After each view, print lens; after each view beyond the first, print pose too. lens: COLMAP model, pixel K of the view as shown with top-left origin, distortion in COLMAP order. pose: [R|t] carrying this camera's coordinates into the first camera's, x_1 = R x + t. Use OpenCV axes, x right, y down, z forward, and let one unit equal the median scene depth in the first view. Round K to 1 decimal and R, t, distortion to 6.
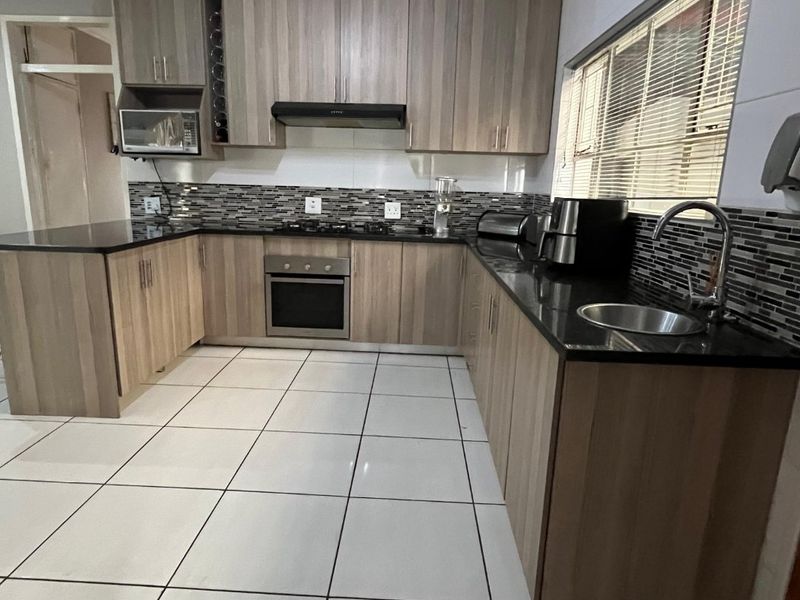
lens RADIAL K [[502.1, 0, 400.0], [0, 502.1, 300.0], [0, 0, 1]] dist [-0.001272, -0.000416]
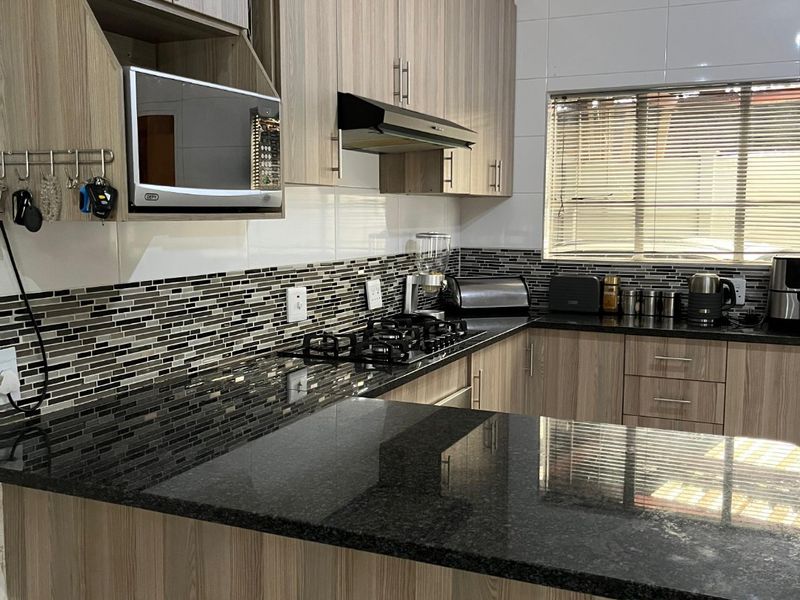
lens RADIAL K [[798.5, 0, 420.5], [0, 798.5, 313.2], [0, 0, 1]] dist [0.051163, -0.003933]
pose [[0.381783, -0.143229, 0.913087, -0.841540], [0.211392, 0.975265, 0.064594, -0.210986], [-0.899753, 0.168359, 0.402617, 0.617200]]
